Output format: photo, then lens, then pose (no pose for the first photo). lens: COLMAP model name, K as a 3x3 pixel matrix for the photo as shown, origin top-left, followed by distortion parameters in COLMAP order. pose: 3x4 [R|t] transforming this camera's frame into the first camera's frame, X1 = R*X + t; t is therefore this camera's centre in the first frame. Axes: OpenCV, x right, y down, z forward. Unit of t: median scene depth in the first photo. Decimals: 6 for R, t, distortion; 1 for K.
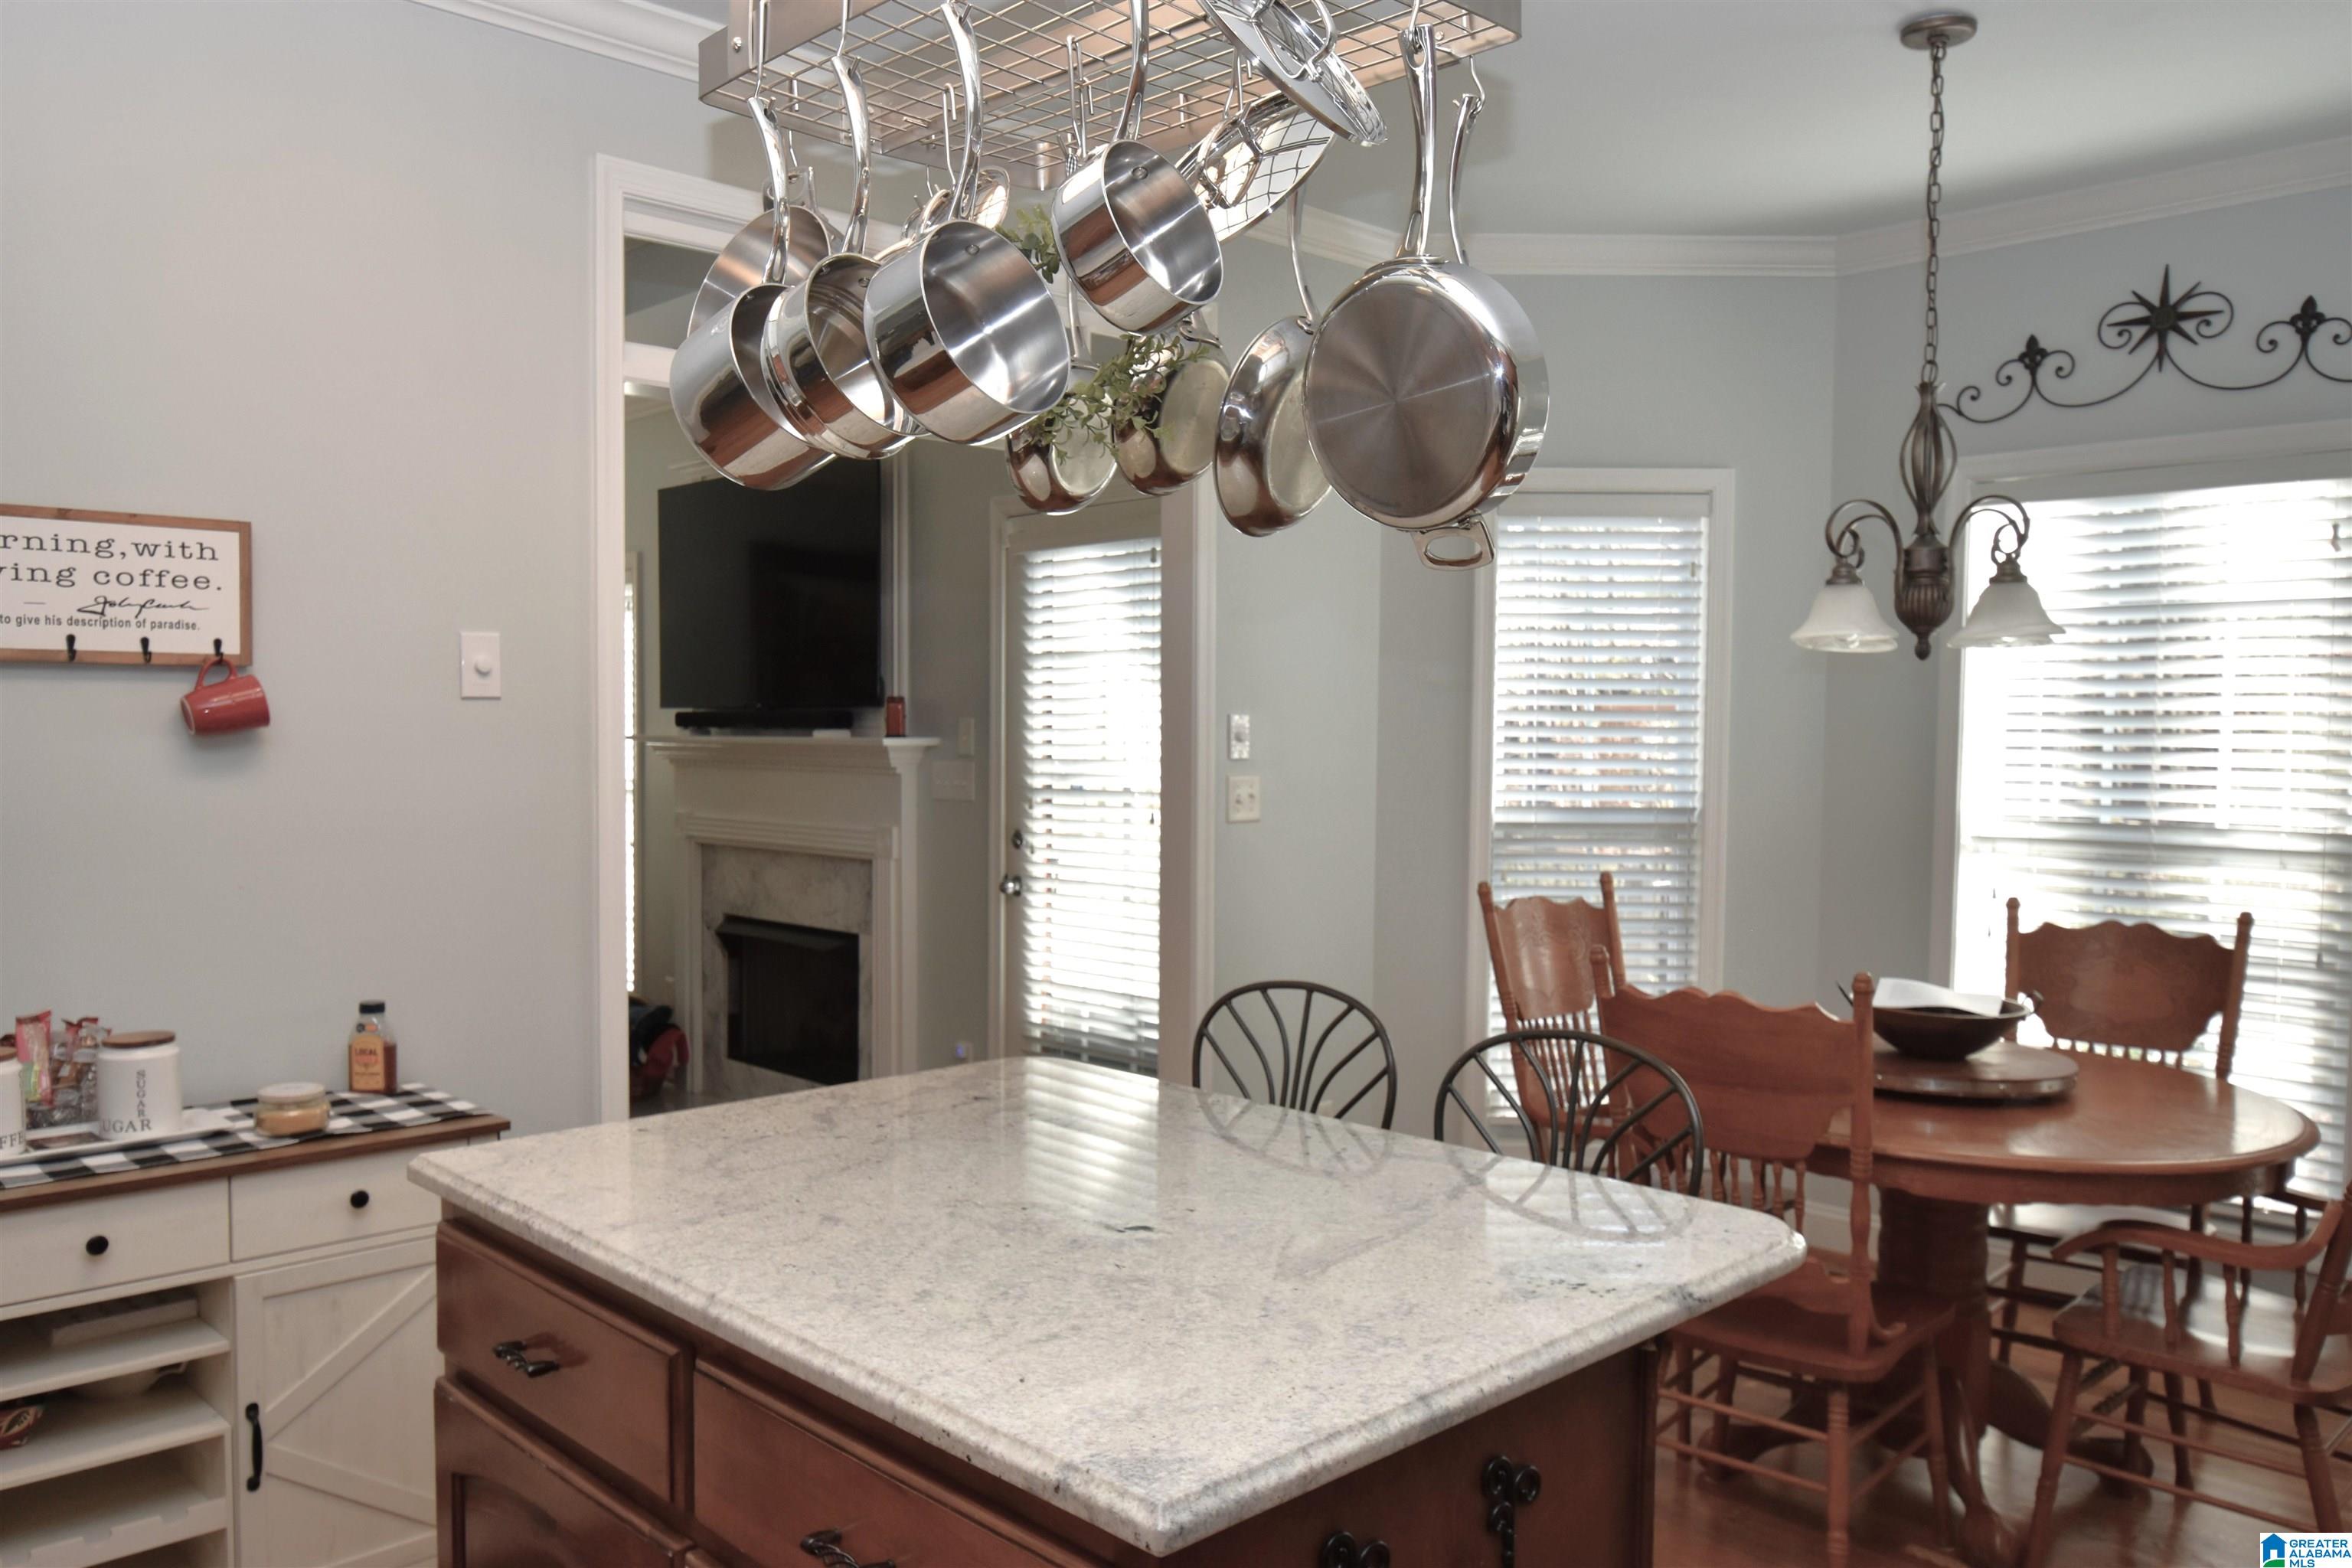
lens RADIAL K [[1760.5, 0, 1182.7], [0, 1760.5, 819.7], [0, 0, 1]] dist [-0.004625, -0.005620]
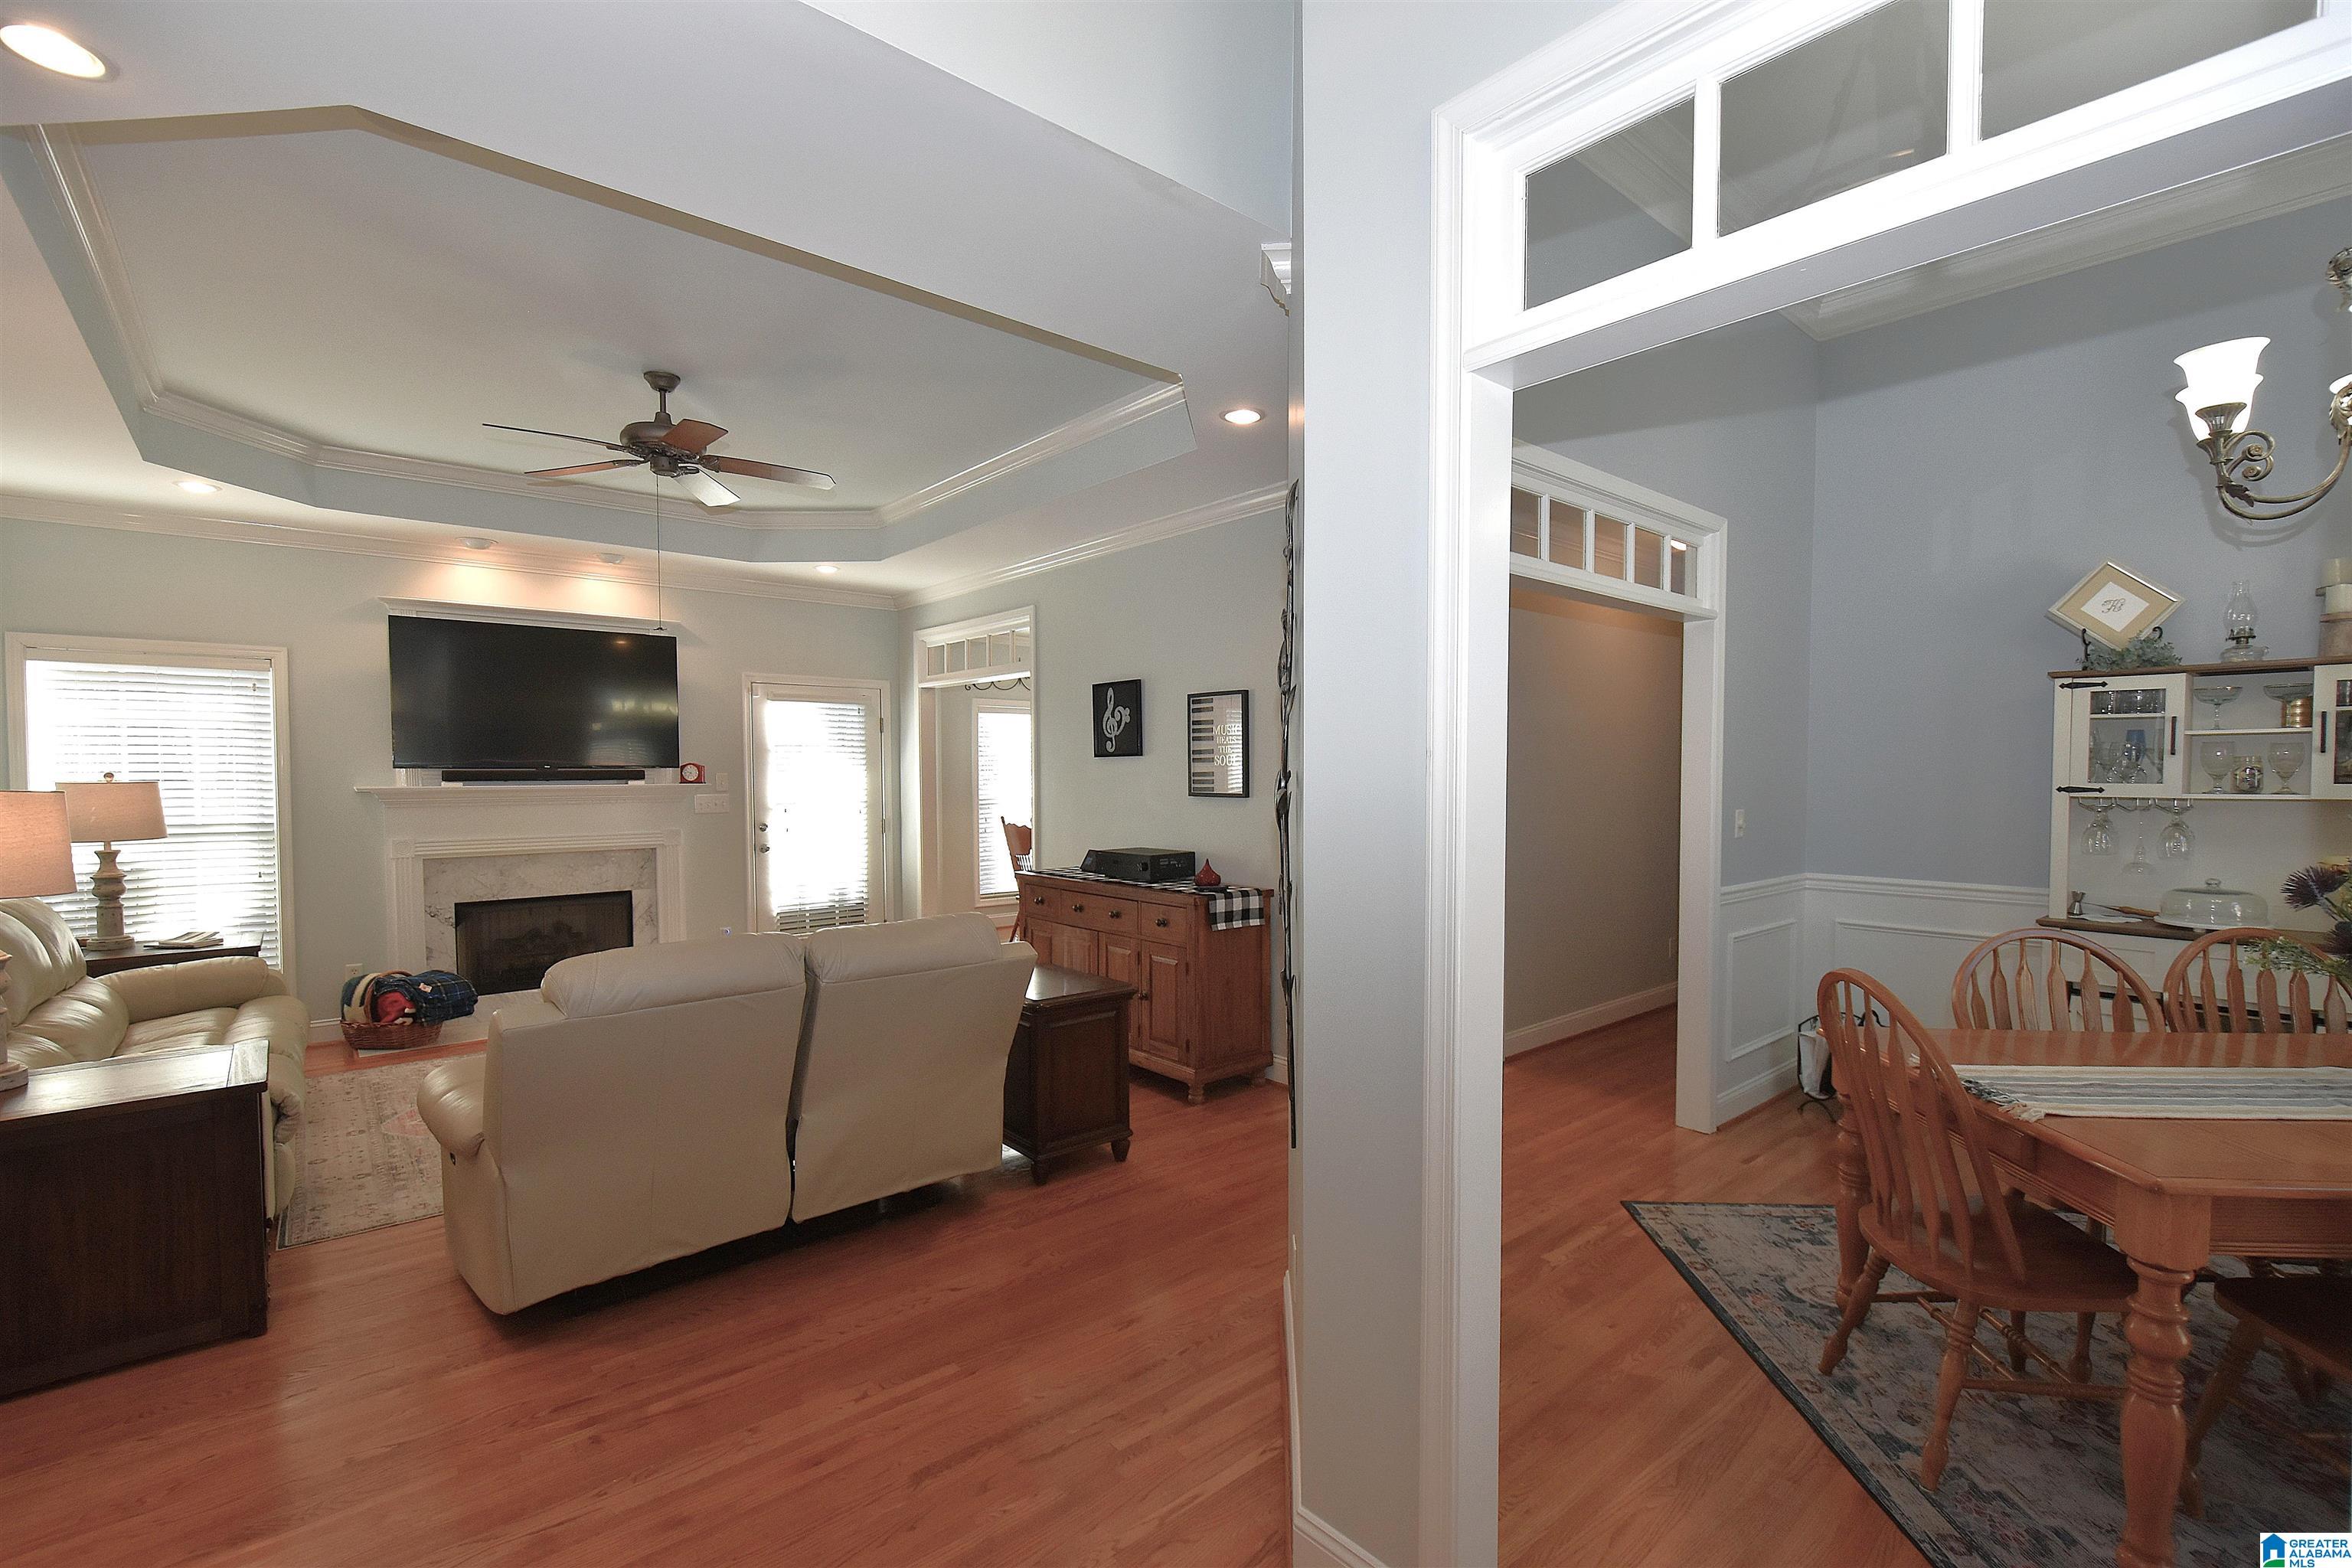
lens RADIAL K [[1042.5, 0, 1172.1], [0, 1042.5, 795.4], [0, 0, 1]] dist [-0.000267, -0.008494]
pose [[0.059529, -0.030310, 0.997766, -1.885878], [0.056022, 0.998065, 0.026977, -0.048870], [-0.996653, 0.054291, 0.061111, 0.552154]]
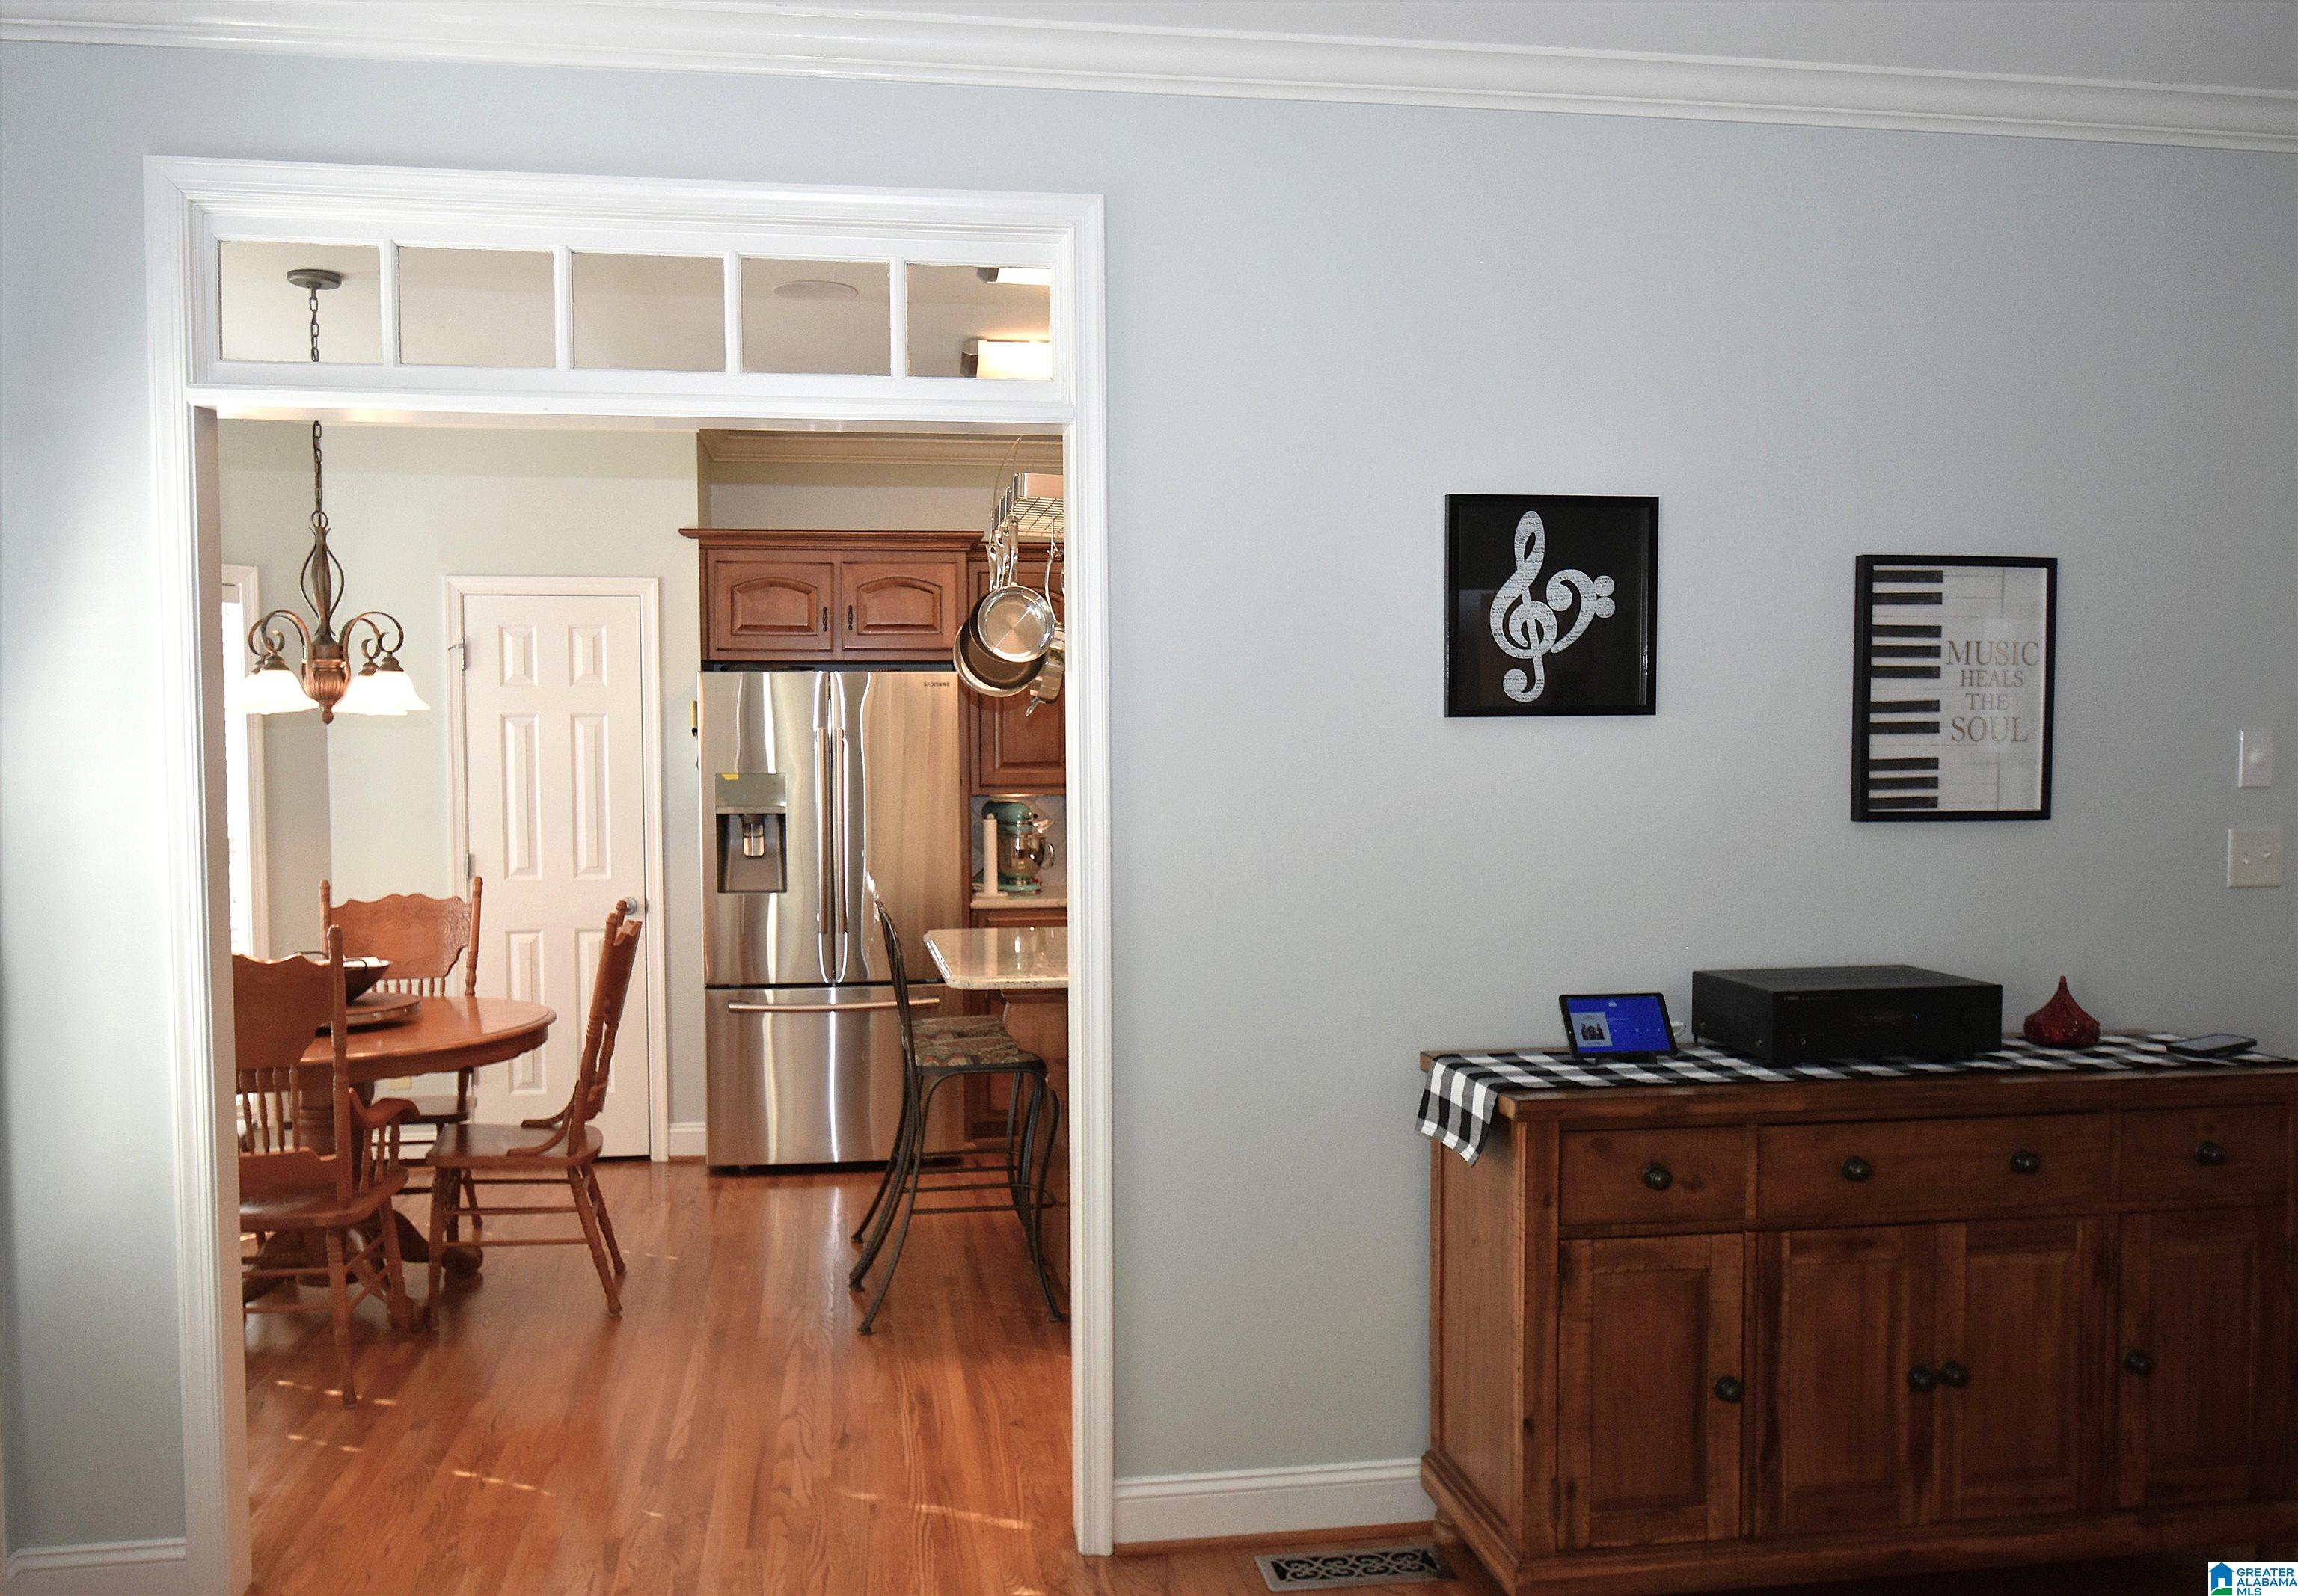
lens RADIAL K [[1787.5, 0, 1107.5], [0, 1787.5, 826.5], [0, 0, 1]] dist [-0.005292, -0.000188]
pose [[-0.815087, -0.025582, 0.578773, -0.770503], [0.031952, 0.995519, 0.089000, -0.097355], [-0.578457, 0.091036, -0.810617, 1.521531]]
